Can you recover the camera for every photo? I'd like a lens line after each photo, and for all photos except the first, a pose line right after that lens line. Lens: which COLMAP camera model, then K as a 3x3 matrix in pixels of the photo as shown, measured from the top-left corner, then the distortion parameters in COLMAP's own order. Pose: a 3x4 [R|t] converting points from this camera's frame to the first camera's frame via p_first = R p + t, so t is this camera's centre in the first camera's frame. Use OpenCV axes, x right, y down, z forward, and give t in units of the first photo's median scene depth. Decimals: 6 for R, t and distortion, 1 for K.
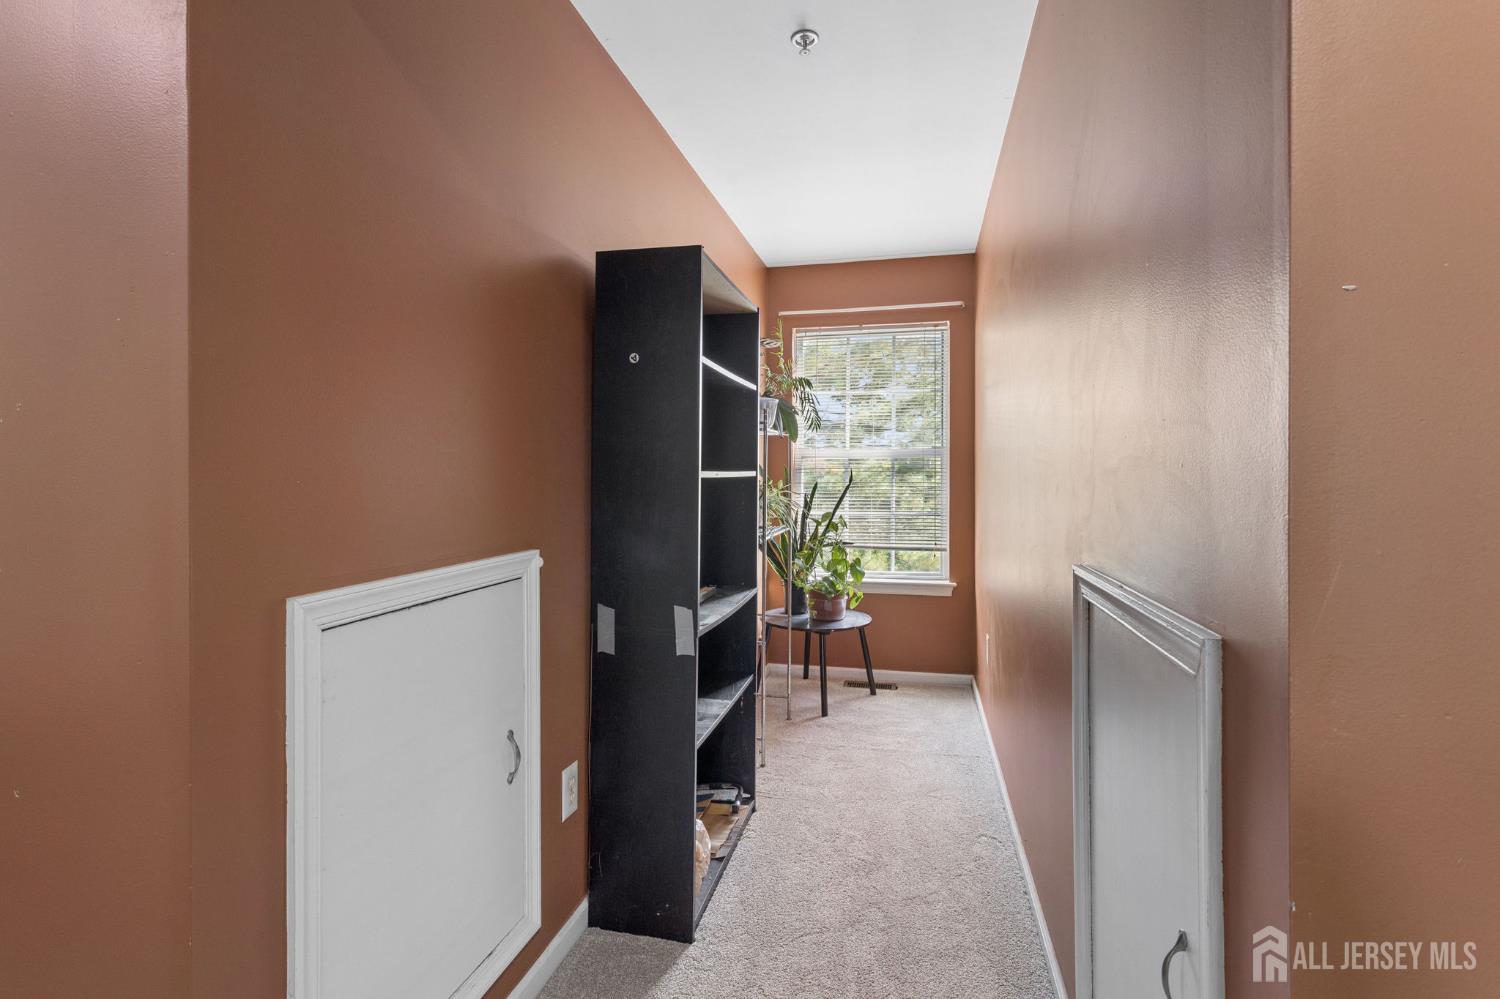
lens RADIAL K [[712.1, 0, 746.9], [0, 712.1, 473.0], [0, 0, 1]] dist [0.010076, -0.000019]
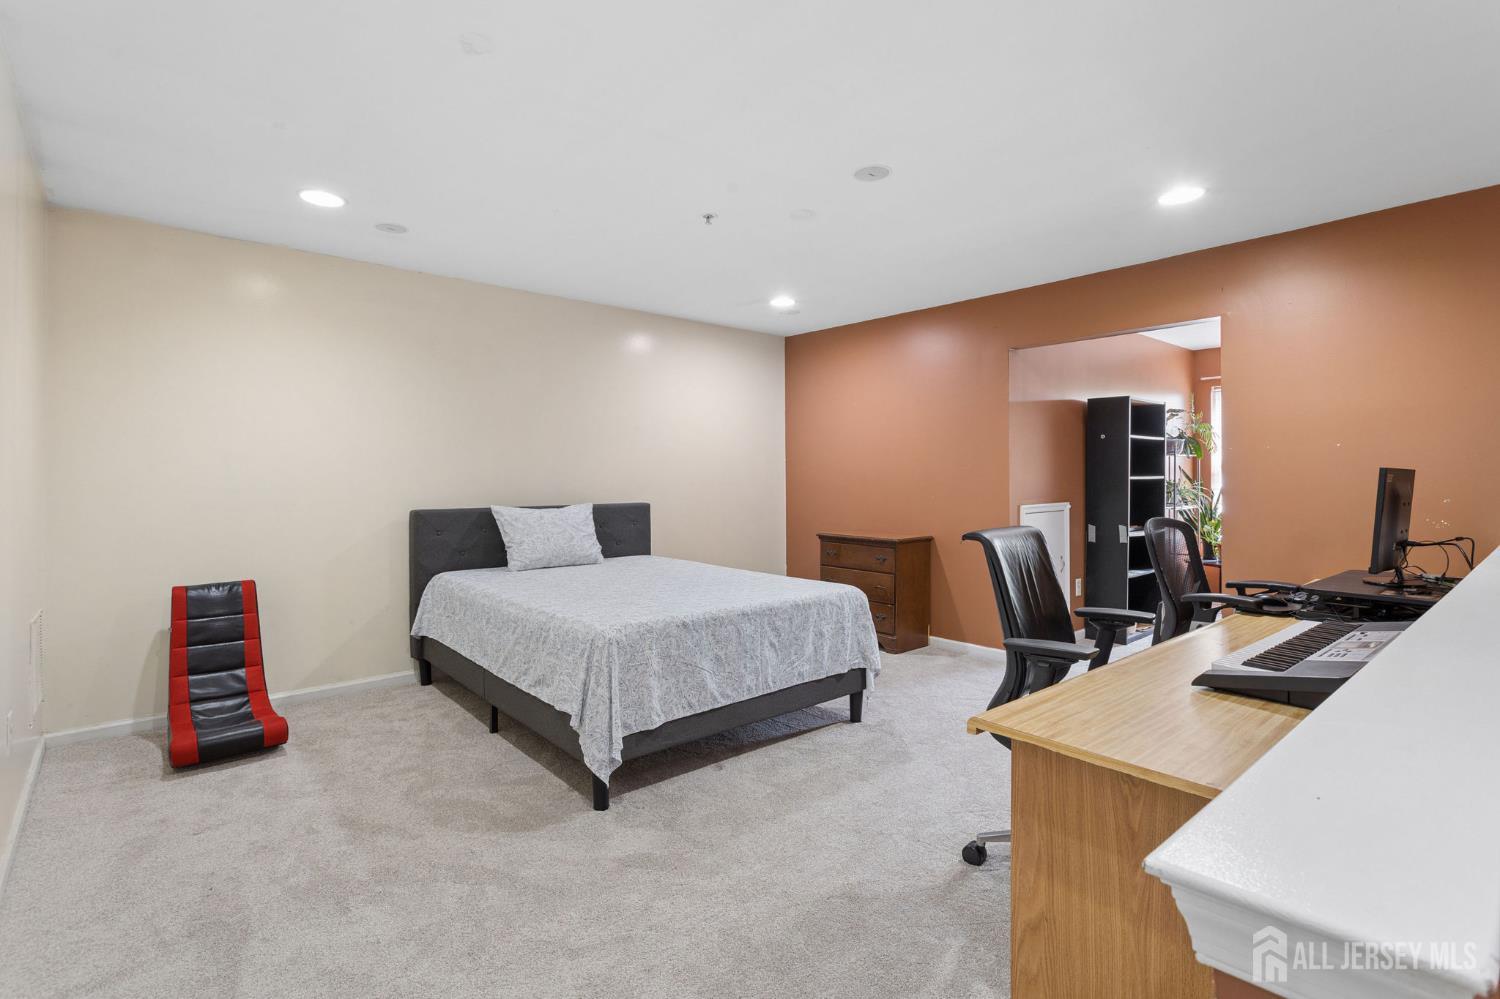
lens RADIAL K [[712.1, 0, 746.9], [0, 712.1, 473.0], [0, 0, 1]] dist [0.010076, -0.000019]
pose [[0.814160, -0.001029, -0.580640, 0.328014], [0.002747, 0.999994, 0.002080, -0.027058], [0.580634, -0.003288, 0.814158, -2.072822]]
